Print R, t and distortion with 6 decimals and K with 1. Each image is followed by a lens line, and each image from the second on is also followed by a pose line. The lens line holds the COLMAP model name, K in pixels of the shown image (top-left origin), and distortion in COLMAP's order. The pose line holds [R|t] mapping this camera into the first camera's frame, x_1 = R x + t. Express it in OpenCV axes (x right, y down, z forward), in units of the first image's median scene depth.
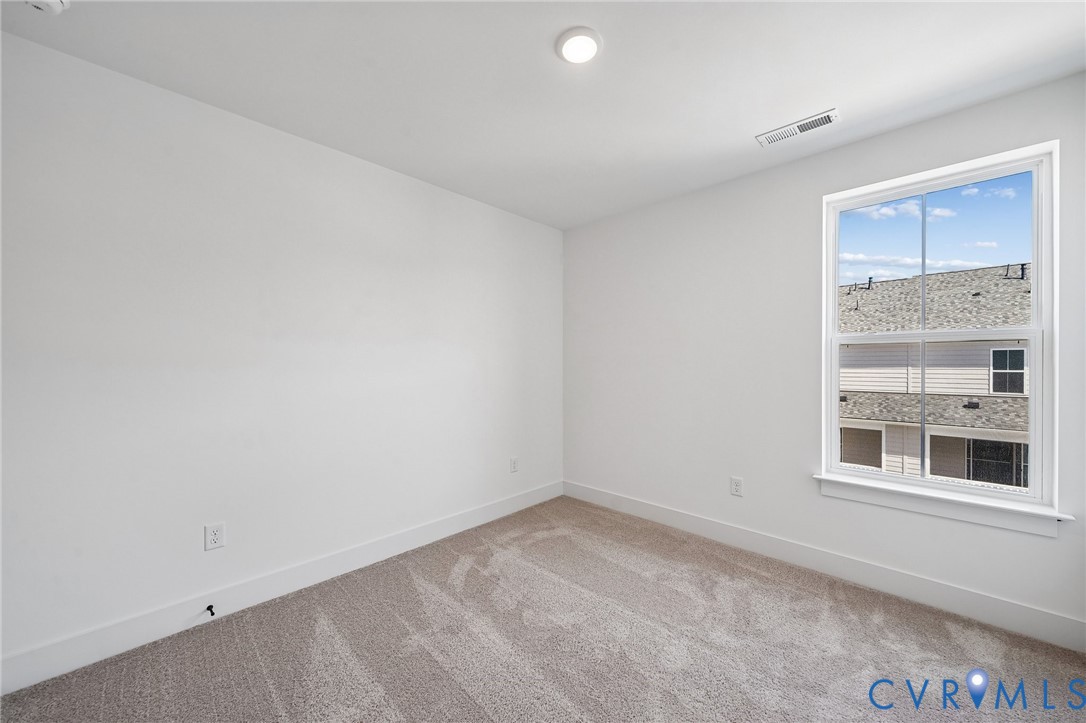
lens RADIAL K [[409.9, 0, 540.9], [0, 409.9, 363.6], [0, 0, 1]] dist [0.002584, 0.000003]
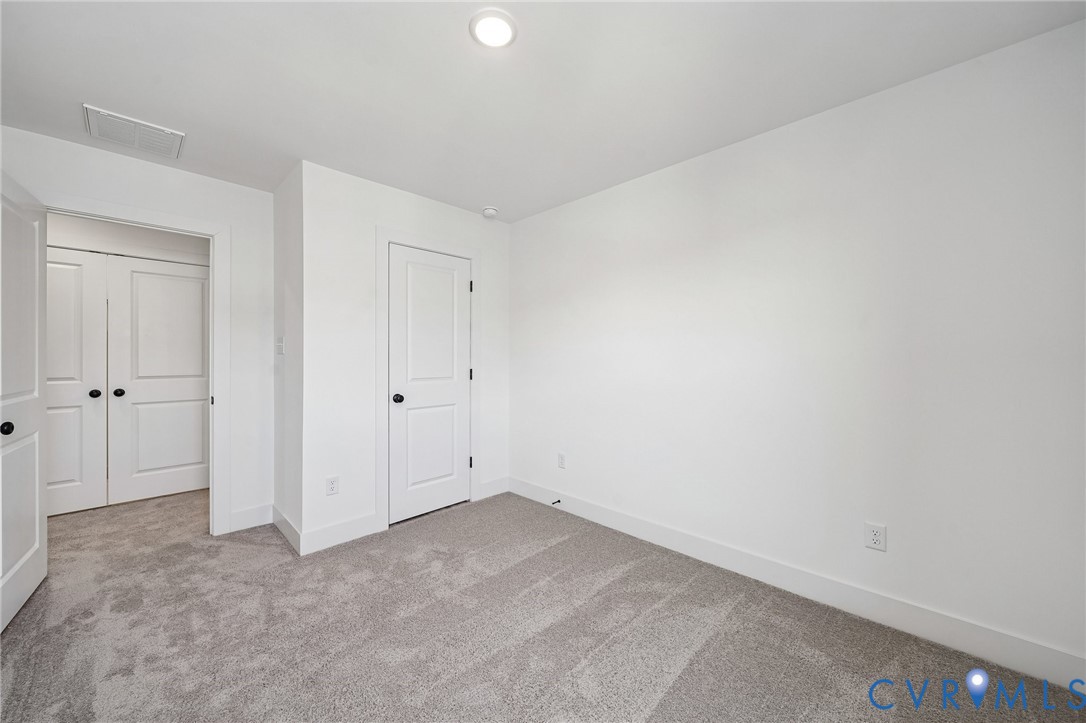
lens RADIAL K [[409.9, 0, 544.3], [0, 409.9, 358.4], [0, 0, 1]] dist [0.002584, 0.000003]
pose [[-0.011652, 0.002233, -0.999930, 0.654538], [-0.003993, 0.999989, 0.002280, 0.002932], [0.999924, 0.004020, -0.011643, 0.713360]]
